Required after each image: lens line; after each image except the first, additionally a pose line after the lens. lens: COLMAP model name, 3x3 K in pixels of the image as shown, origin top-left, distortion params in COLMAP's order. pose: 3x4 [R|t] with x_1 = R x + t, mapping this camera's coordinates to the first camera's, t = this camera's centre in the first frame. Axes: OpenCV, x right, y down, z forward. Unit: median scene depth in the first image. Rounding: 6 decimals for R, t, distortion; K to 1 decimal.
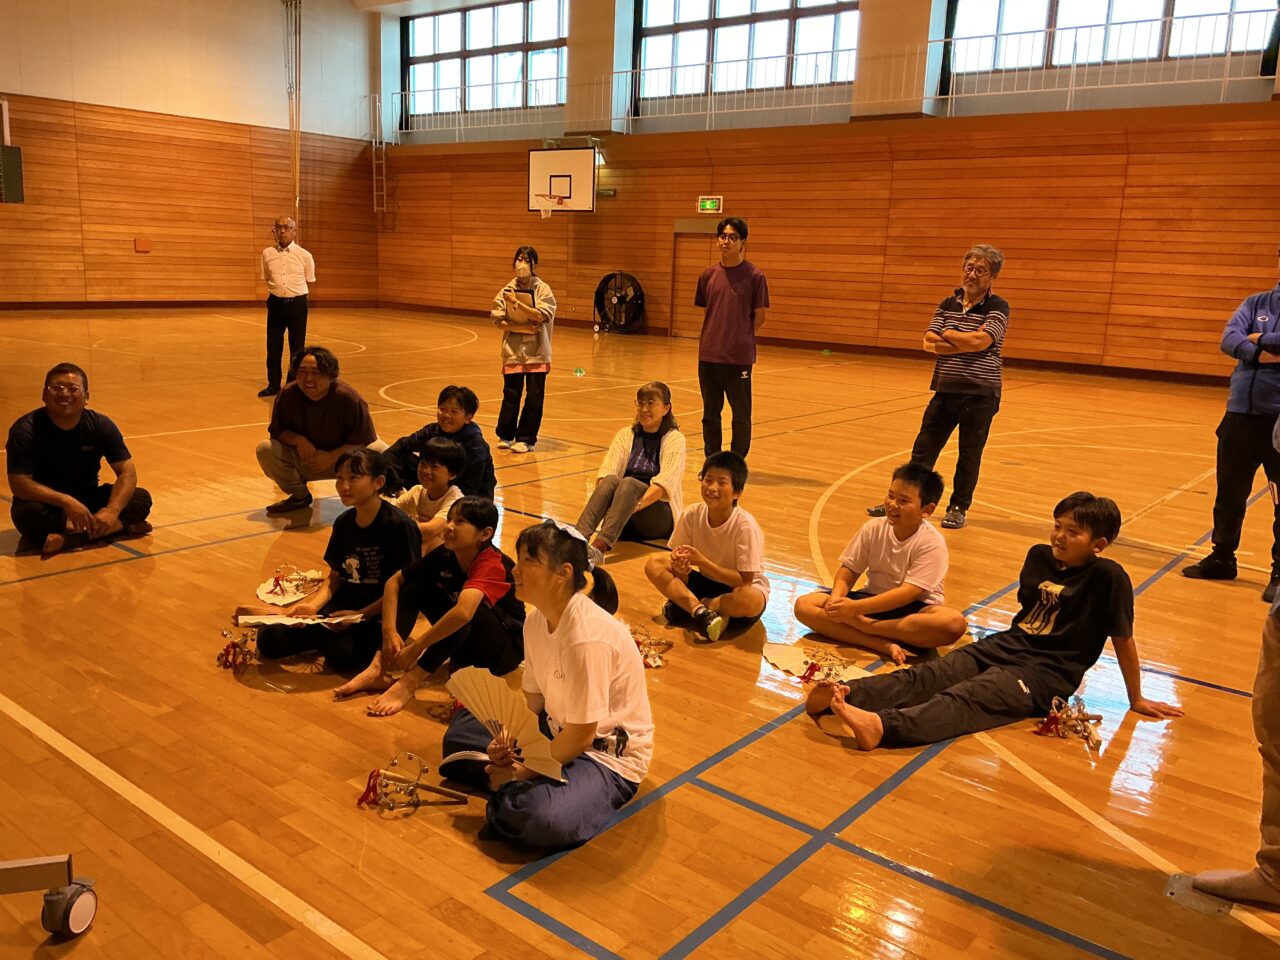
lens RADIAL K [[1074.3, 0, 634.5], [0, 1074.3, 475.0], [0, 0, 1]] dist [0.134995, -0.223490]
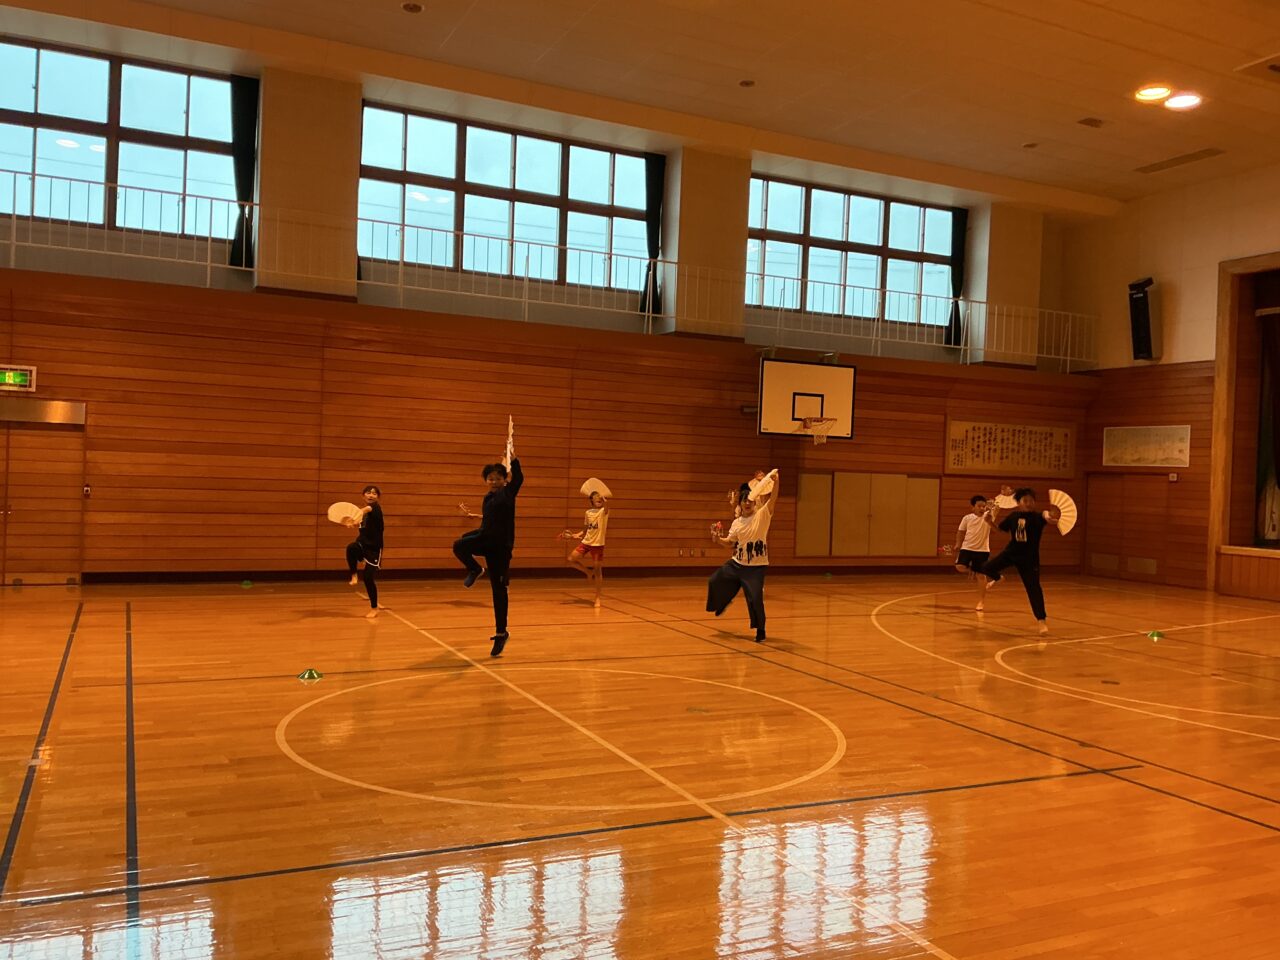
lens RADIAL K [[1046.4, 0, 646.1], [0, 1046.4, 480.5], [0, 0, 1]] dist [0.136314, -0.259047]
pose [[0.421240, -0.030941, 0.906421, -0.330521], [0.161989, 0.985914, -0.041627, -0.098765], [-0.892366, 0.164365, 0.420318, 0.394121]]
